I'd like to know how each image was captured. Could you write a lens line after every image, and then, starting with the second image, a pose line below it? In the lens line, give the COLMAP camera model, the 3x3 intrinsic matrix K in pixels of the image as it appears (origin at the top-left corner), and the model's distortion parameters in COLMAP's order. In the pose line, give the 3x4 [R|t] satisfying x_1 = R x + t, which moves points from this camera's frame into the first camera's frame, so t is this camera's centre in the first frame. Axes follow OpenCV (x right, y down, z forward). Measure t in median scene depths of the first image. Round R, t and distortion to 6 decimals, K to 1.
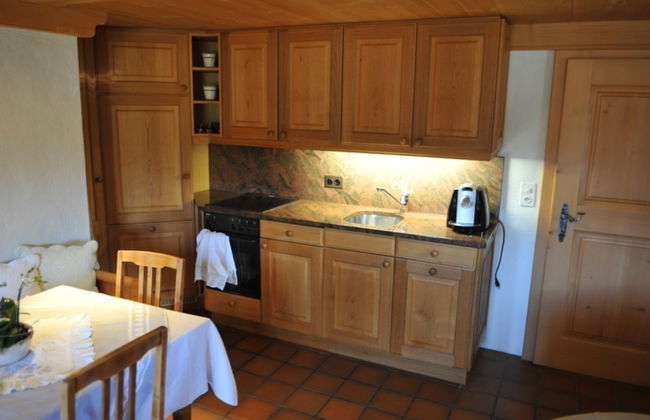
lens RADIAL K [[495.5, 0, 331.8], [0, 495.5, 209.4], [0, 0, 1]] dist [-0.047424, -0.009779]
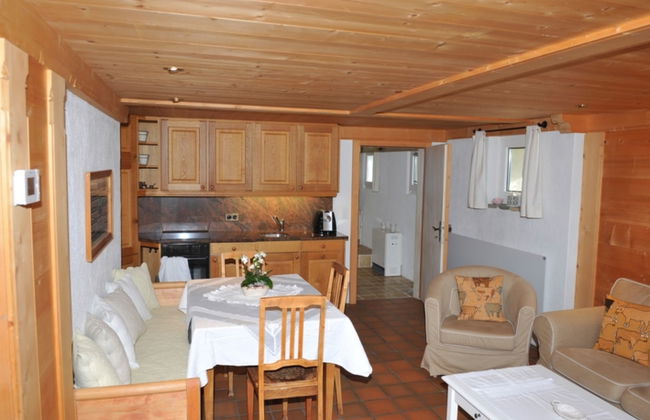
lens RADIAL K [[495.5, 0, 331.8], [0, 495.5, 209.4], [0, 0, 1]] dist [-0.047424, -0.009779]
pose [[0.740160, -0.061195, 0.669640, -0.864812], [0.134203, 0.989259, -0.057933, 0.054669], [-0.658902, 0.132748, 0.740423, -0.365171]]
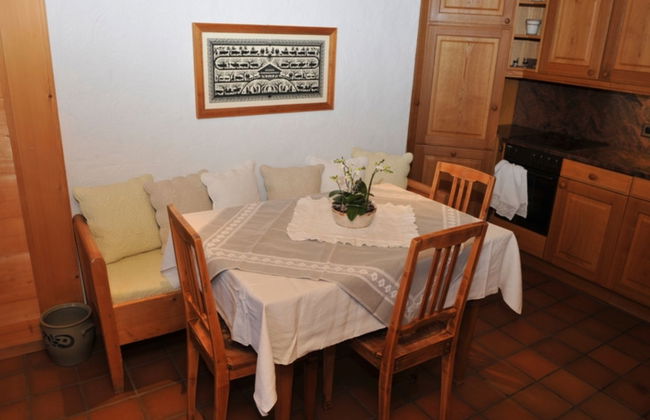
lens RADIAL K [[495.5, 0, 331.8], [0, 495.5, 209.4], [0, 0, 1]] dist [-0.047424, -0.009779]
pose [[0.845970, 0.198396, -0.494948, -0.029972], [-0.138315, 0.978081, 0.155646, 0.031752], [0.514979, -0.063213, 0.854869, -0.094279]]
